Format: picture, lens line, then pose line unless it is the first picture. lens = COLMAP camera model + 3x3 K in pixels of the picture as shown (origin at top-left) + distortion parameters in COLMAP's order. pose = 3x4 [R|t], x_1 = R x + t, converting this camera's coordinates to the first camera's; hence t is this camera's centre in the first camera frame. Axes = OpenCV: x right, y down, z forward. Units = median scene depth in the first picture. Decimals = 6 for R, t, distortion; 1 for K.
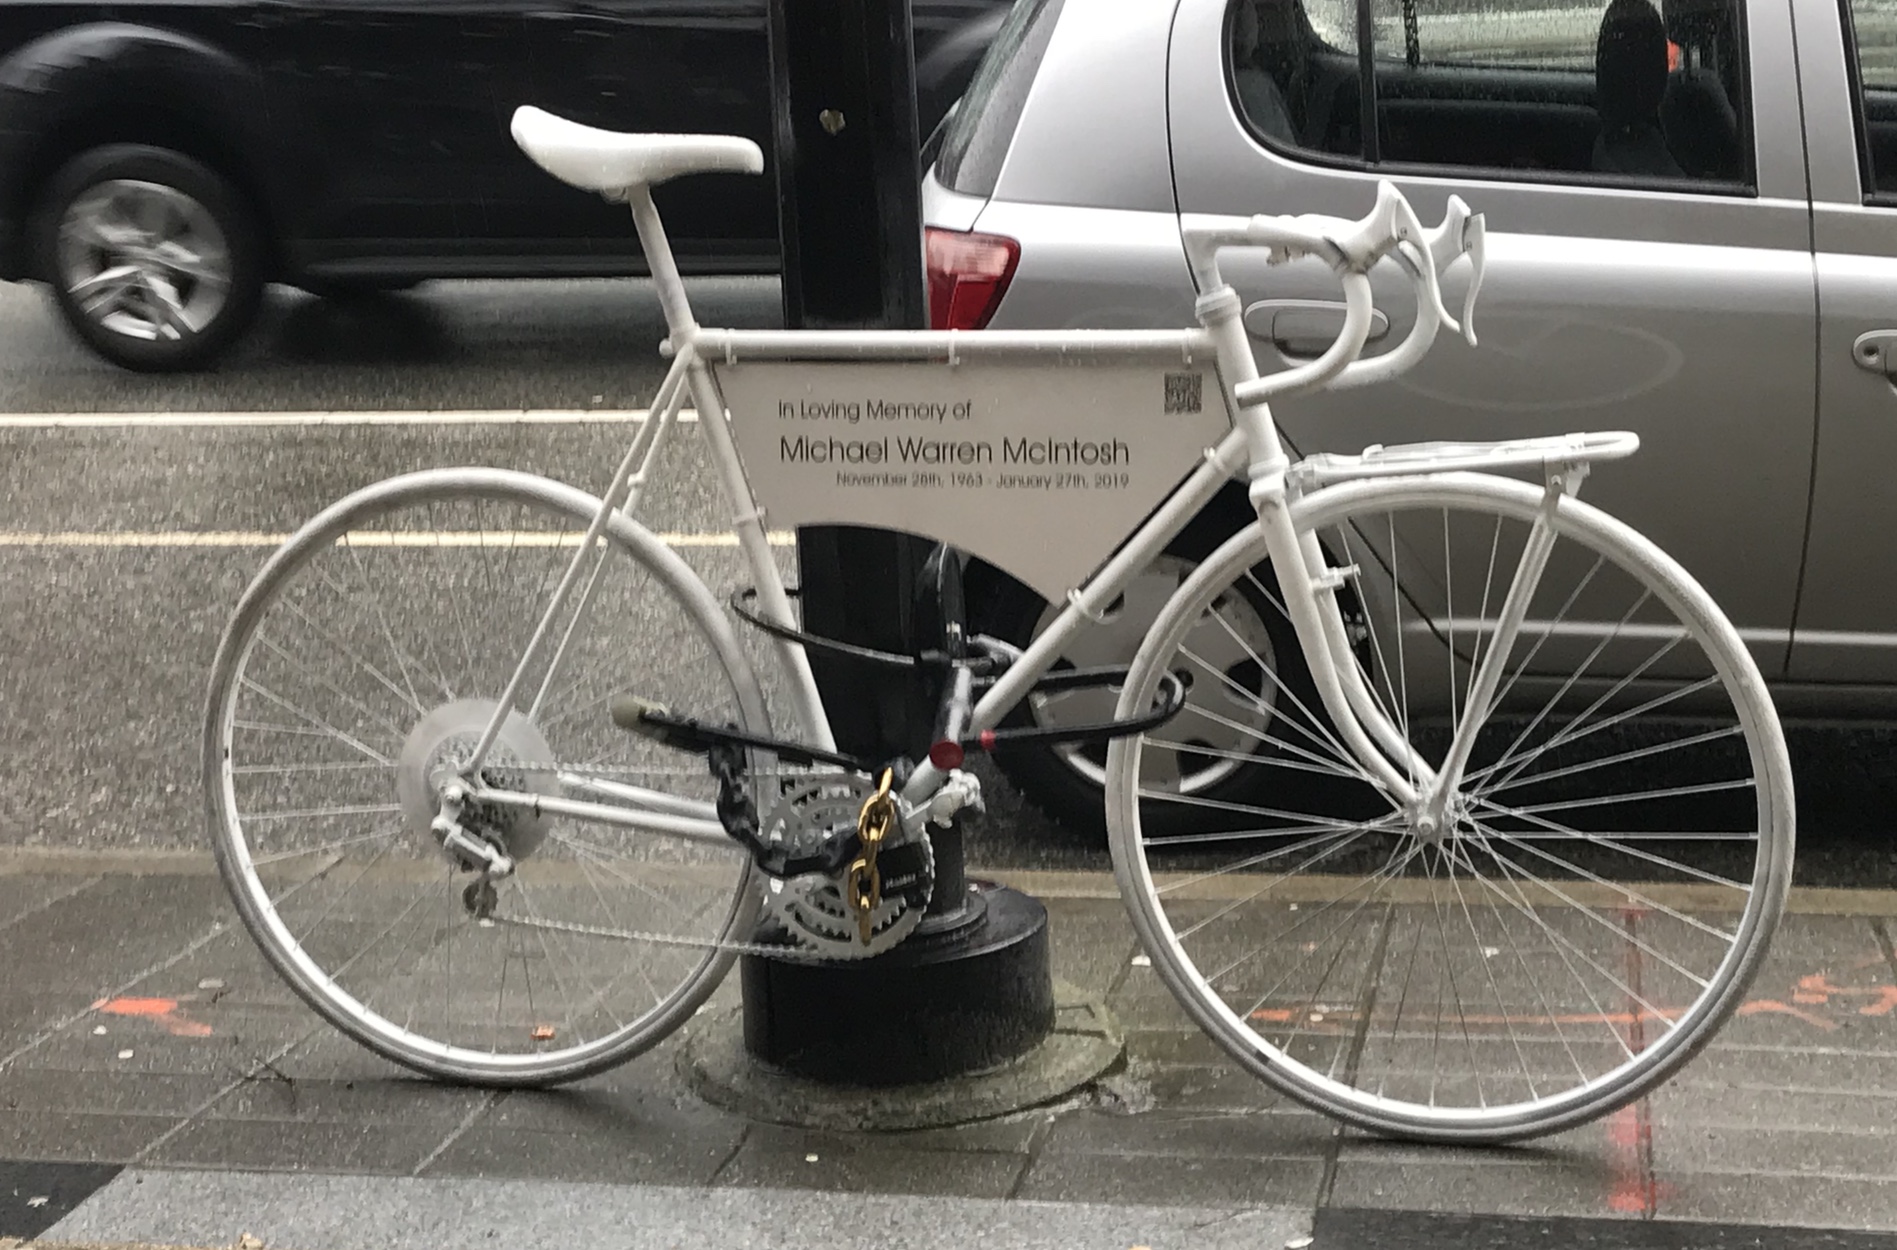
lens RADIAL K [[3166.3, 0, 946.0], [0, 3166.3, 637.3], [0, 0, 1]] dist [0.085717, 0.000000]
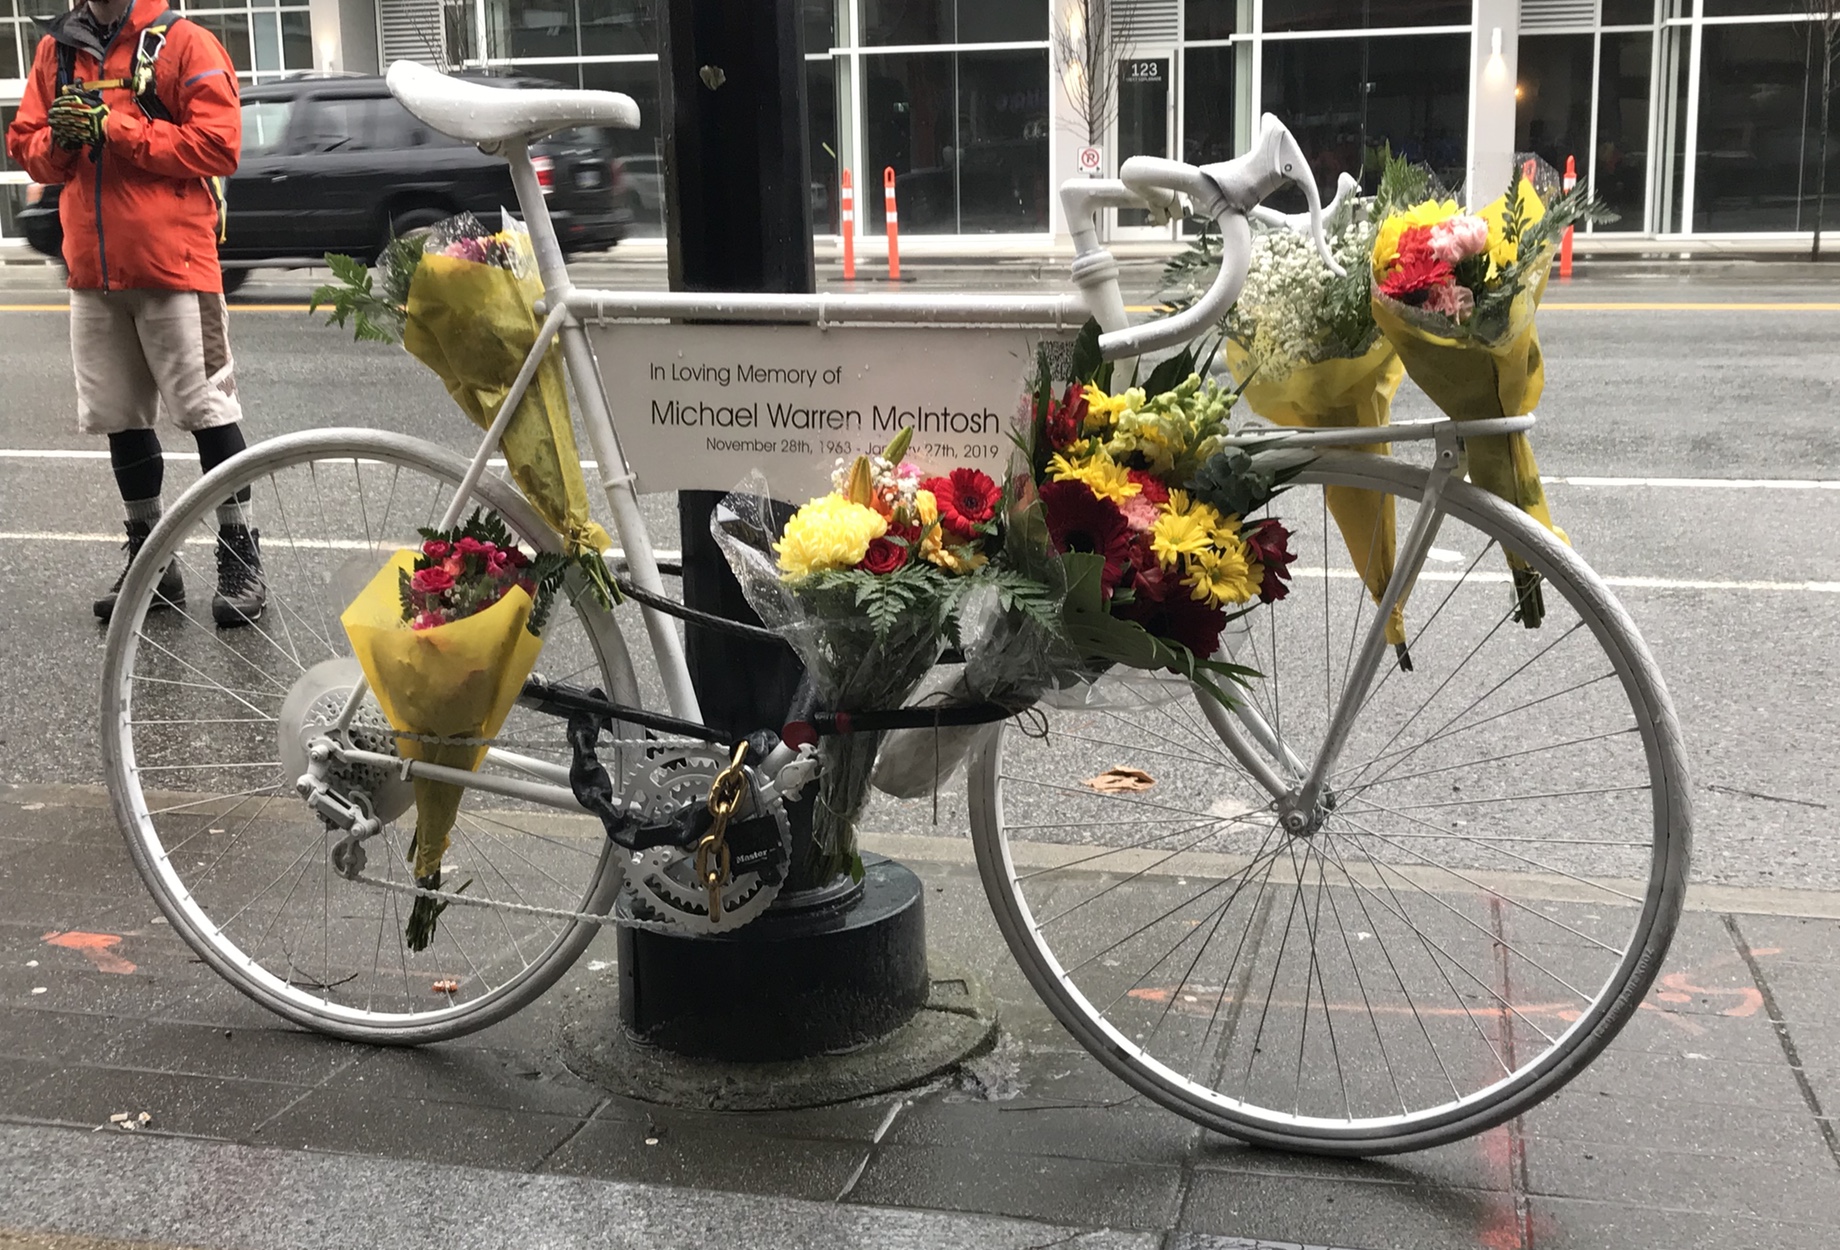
lens RADIAL K [[2191.4, 0, 923.1], [0, 2191.4, 606.5], [0, 0, 1]] dist [0.088643, 0.000000]
pose [[0.998904, 0.033872, -0.032316, 0.054761], [-0.034560, 0.999183, -0.020960, 0.011924], [0.031580, 0.022054, 0.999258, 0.315456]]
